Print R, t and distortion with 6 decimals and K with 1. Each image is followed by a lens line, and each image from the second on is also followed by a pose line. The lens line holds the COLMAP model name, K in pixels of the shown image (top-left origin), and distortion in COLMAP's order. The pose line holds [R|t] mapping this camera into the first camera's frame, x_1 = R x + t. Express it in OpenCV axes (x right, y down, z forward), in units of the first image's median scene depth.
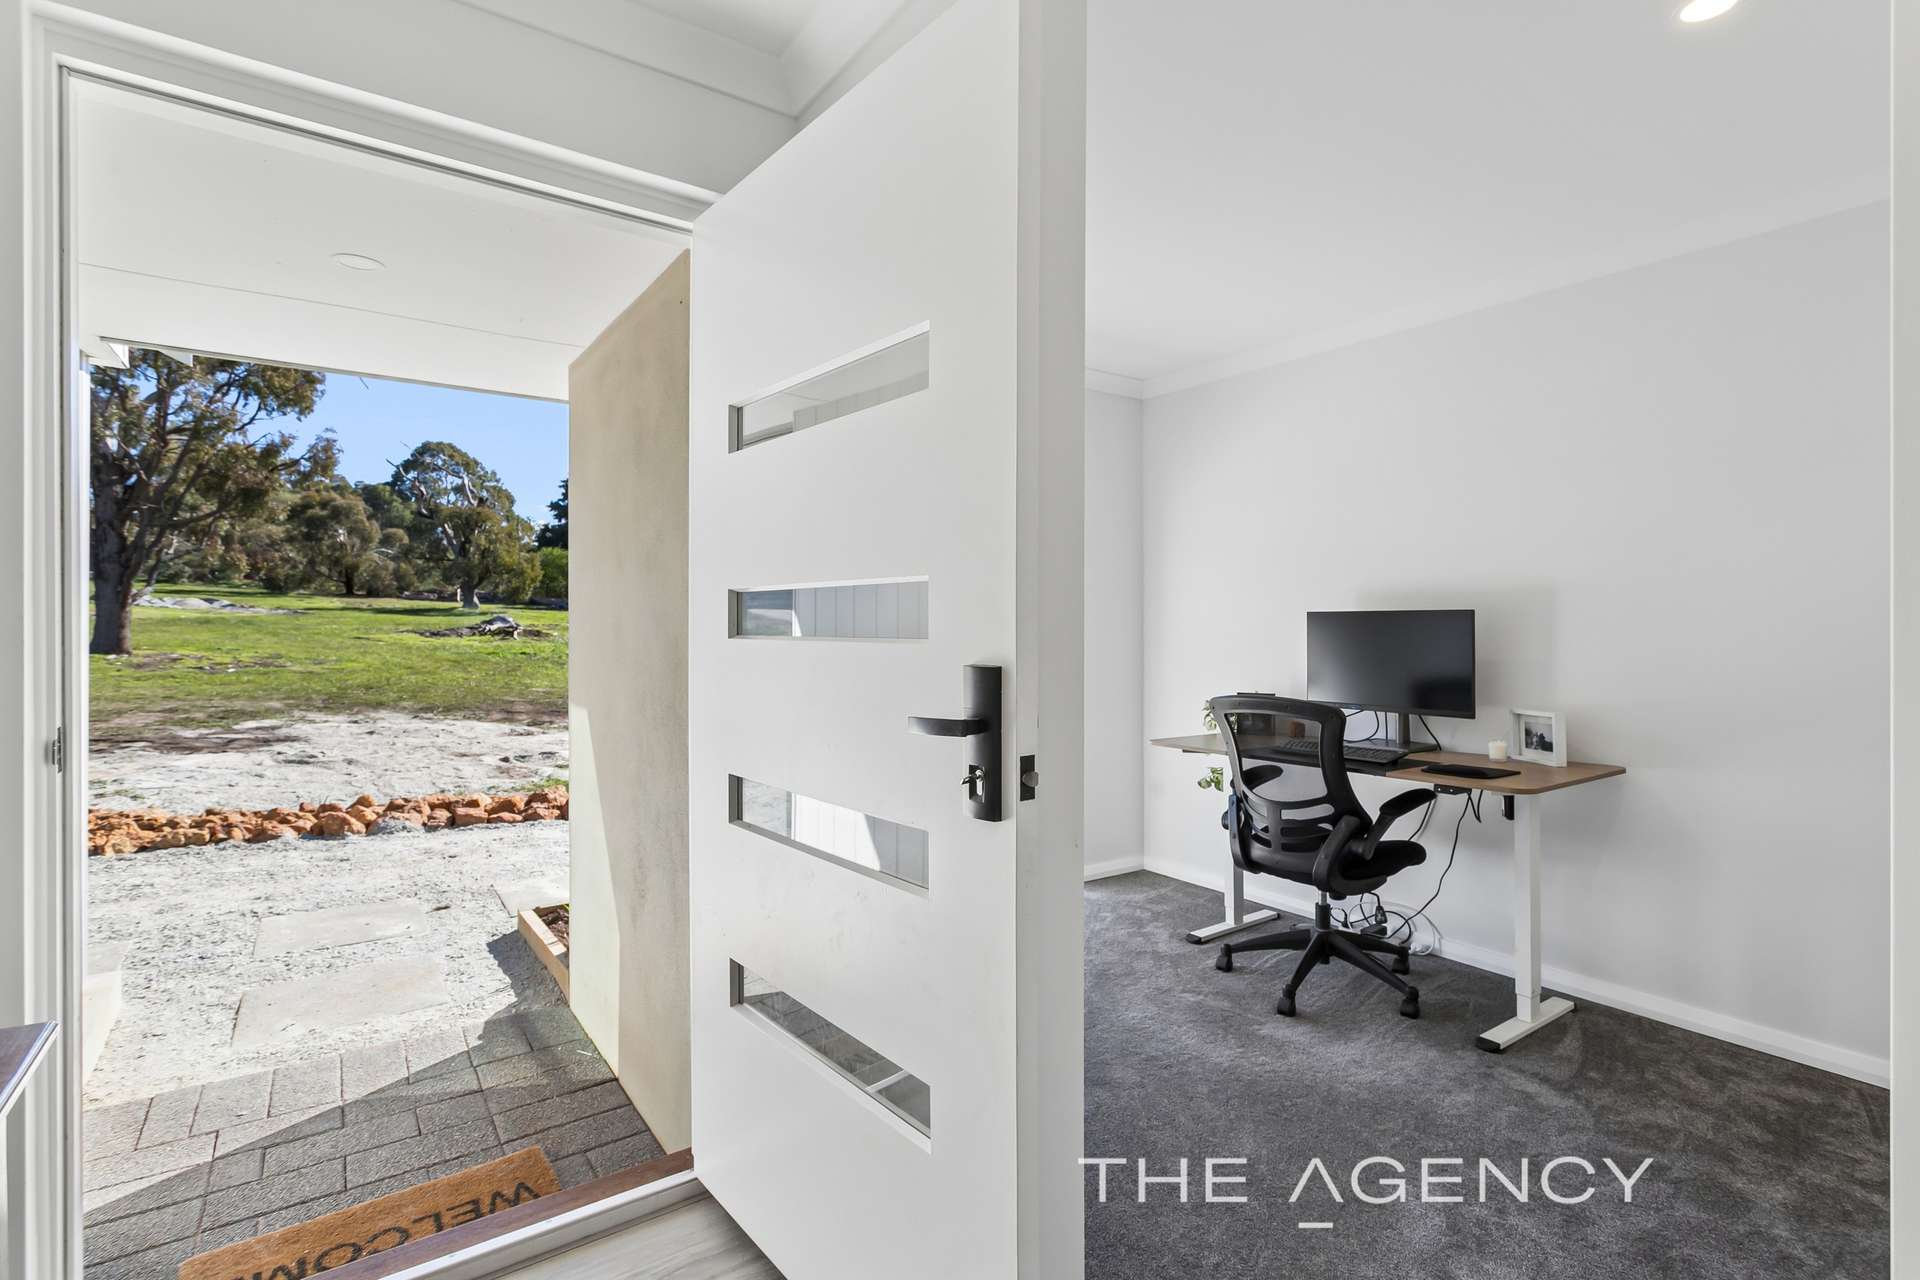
lens RADIAL K [[907.8, 0, 967.0], [0, 907.8, 635.1], [0, 0, 1]] dist [0.001759, -0.000058]
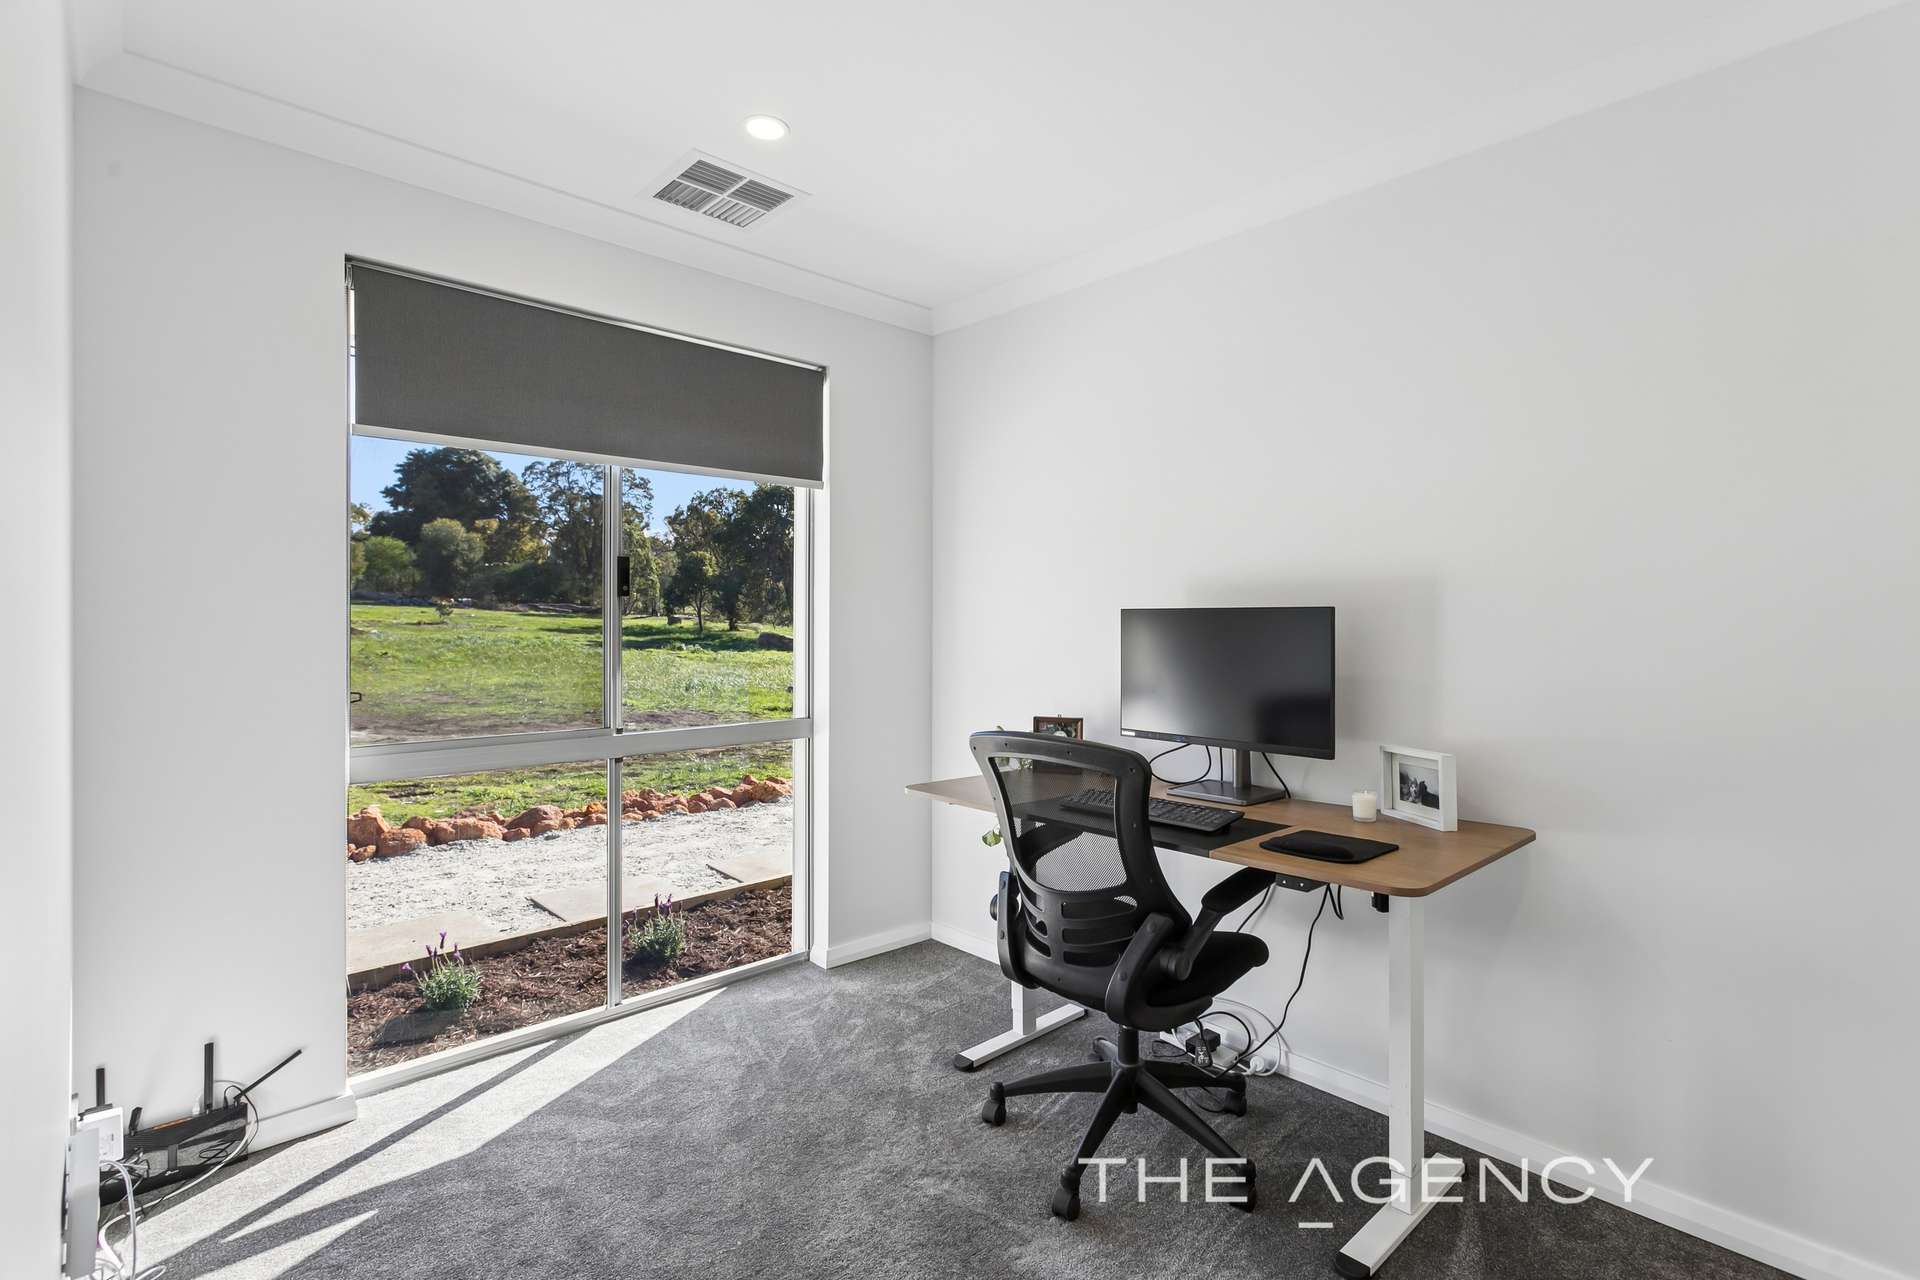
lens RADIAL K [[907.8, 0, 967.0], [0, 907.8, 635.1], [0, 0, 1]] dist [0.001759, -0.000058]
pose [[0.991244, 0.005132, 0.131944, 0.169600], [-0.005176, 0.999987, -0.000008, -0.003829], [-0.131943, -0.000675, 0.991257, 0.314461]]
